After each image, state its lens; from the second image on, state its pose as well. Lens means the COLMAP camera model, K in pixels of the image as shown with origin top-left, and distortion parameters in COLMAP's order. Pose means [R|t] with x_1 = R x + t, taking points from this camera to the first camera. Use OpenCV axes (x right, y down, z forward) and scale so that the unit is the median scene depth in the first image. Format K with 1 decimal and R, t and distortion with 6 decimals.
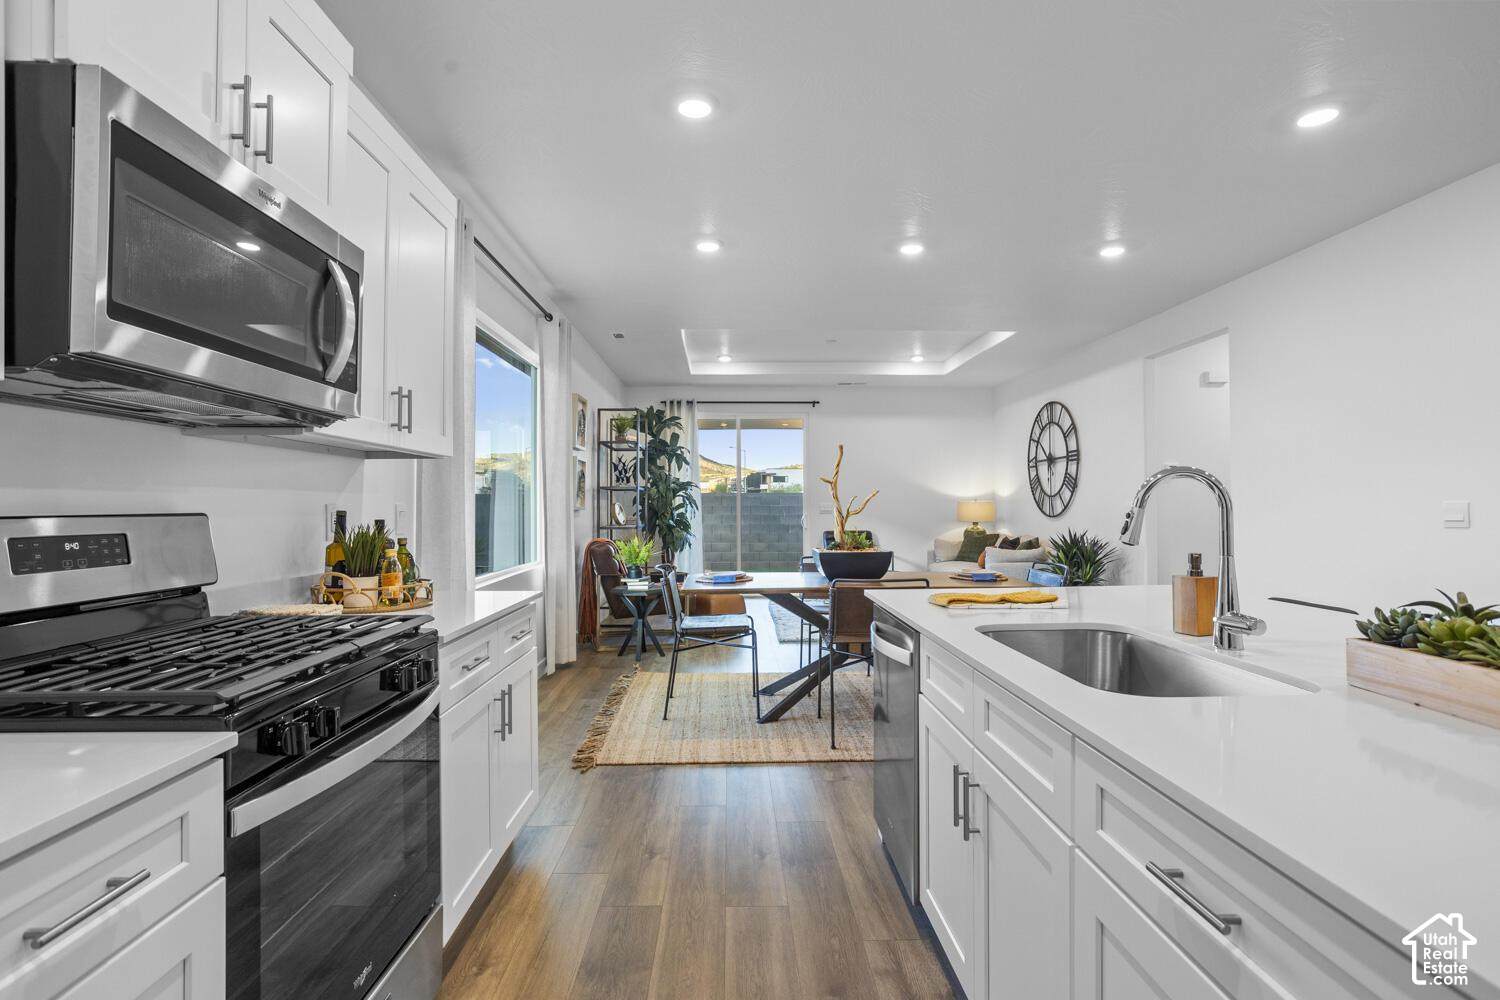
lens RADIAL K [[744.2, 0, 750.9], [0, 744.2, 496.8], [0, 0, 1]] dist [-0.010903, 0.005131]
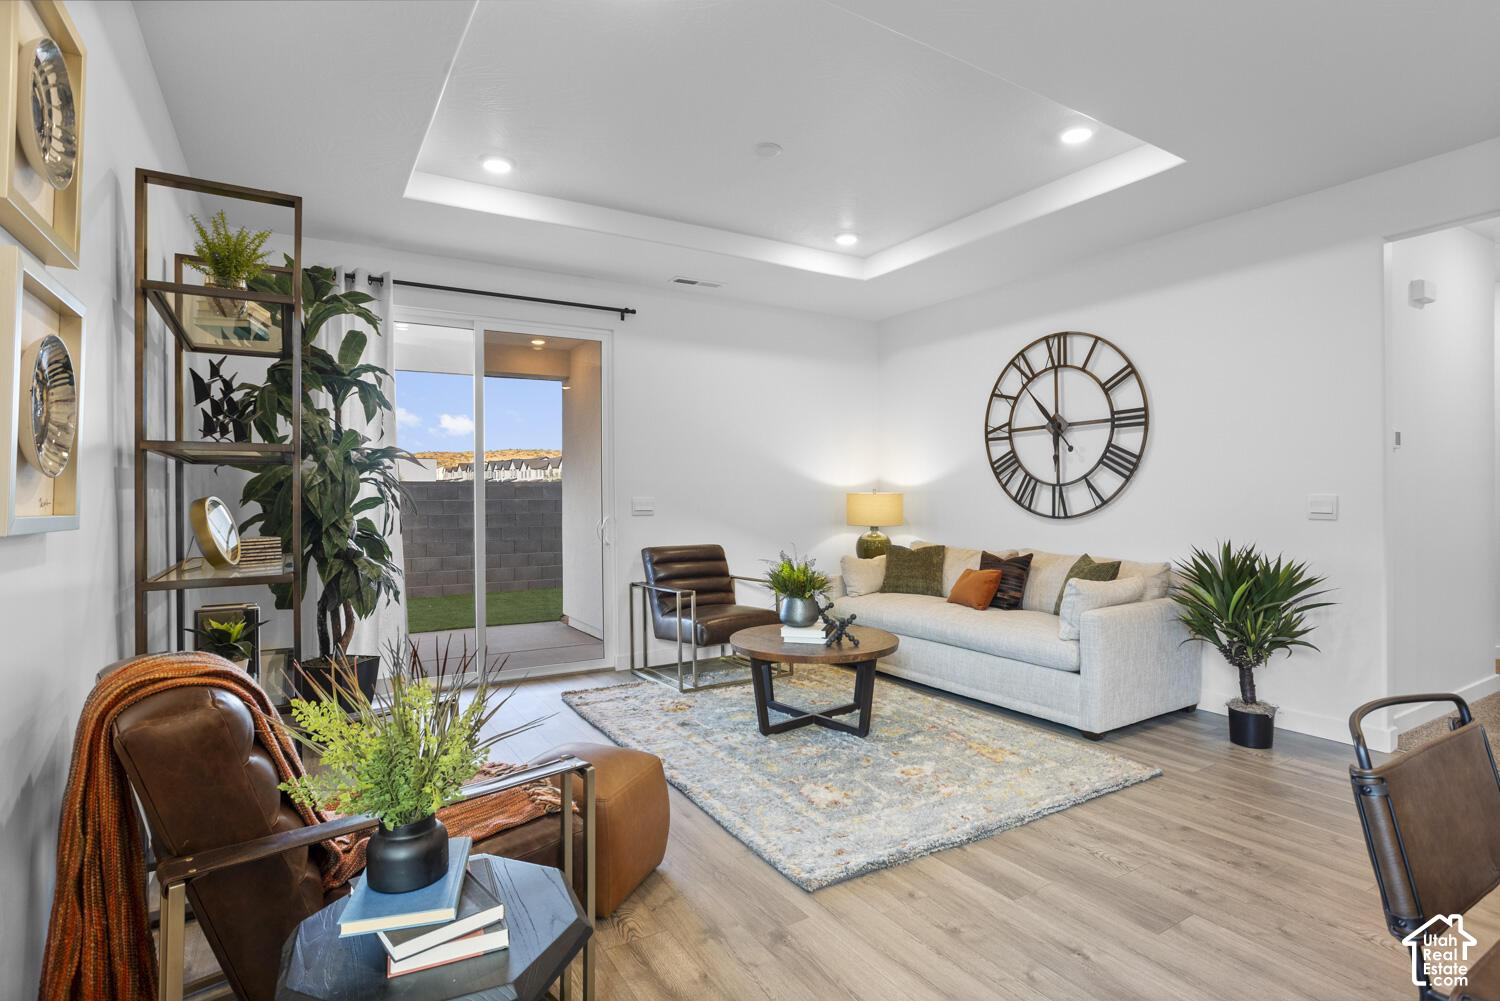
lens RADIAL K [[744.2, 0, 749.7], [0, 744.2, 494.7], [0, 0, 1]] dist [-0.010903, 0.005131]
pose [[0.870610, -0.000837, 0.491973, -0.123046], [-0.002252, 0.999981, 0.005686, 0.004498], [-0.491969, -0.006059, 0.870592, 0.556558]]
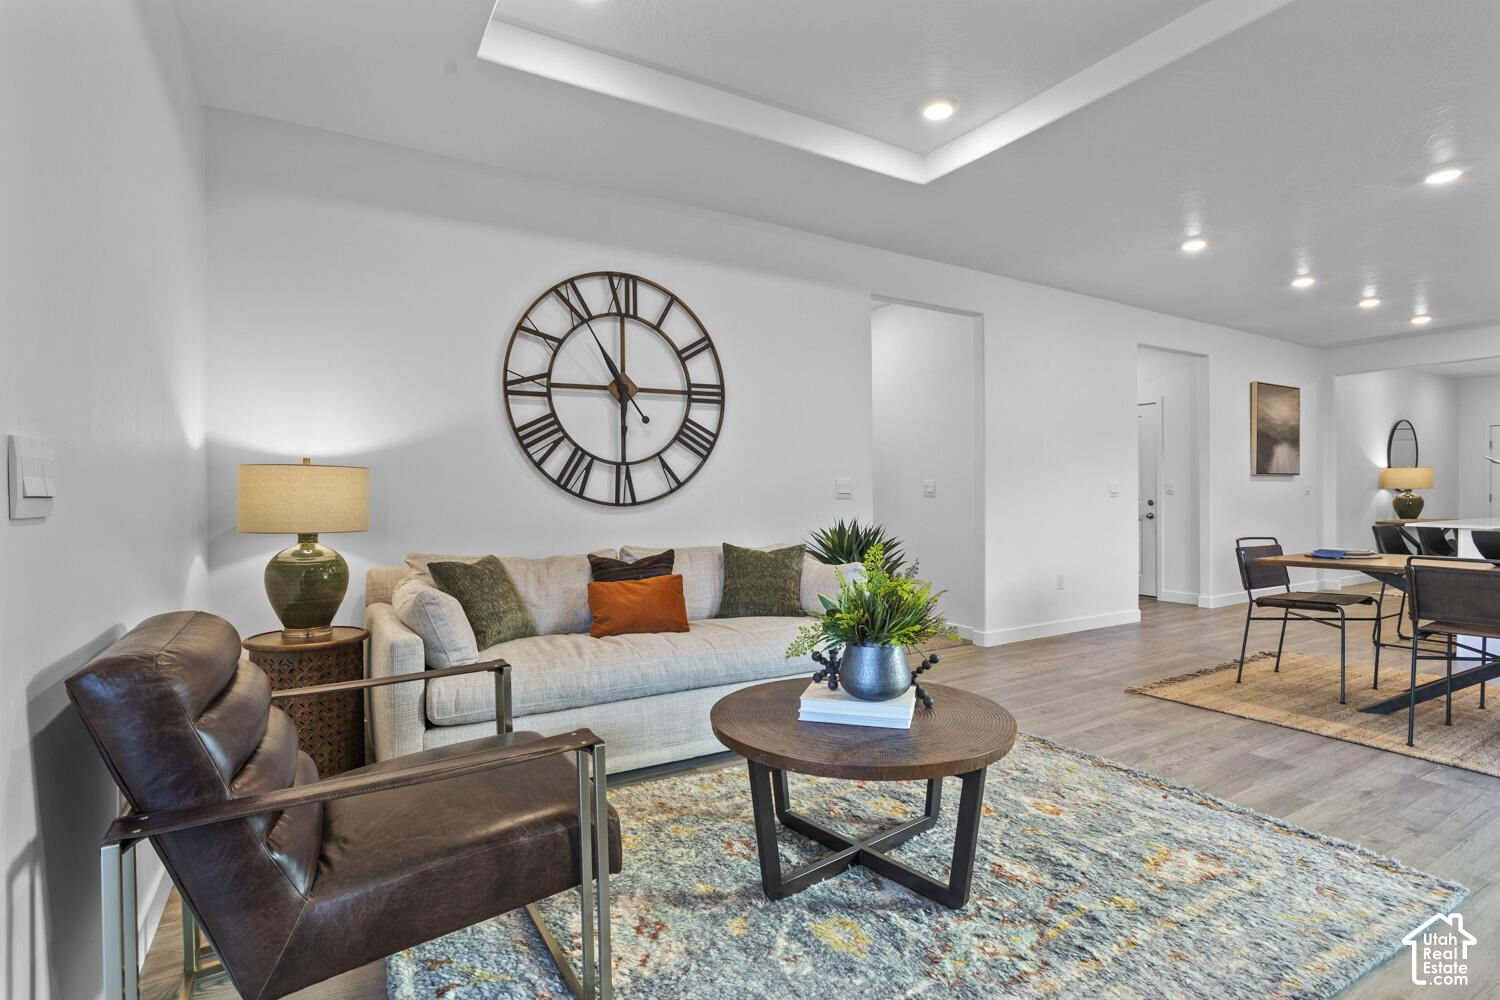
lens RADIAL K [[744.2, 0, 761.7], [0, 744.2, 487.8], [0, 0, 1]] dist [-0.010903, 0.005131]
pose [[-0.484238, 0.013394, 0.874834, -0.071948], [0.003956, 0.999906, -0.013120, 0.021468], [-0.874928, -0.002893, -0.484245, 1.104889]]
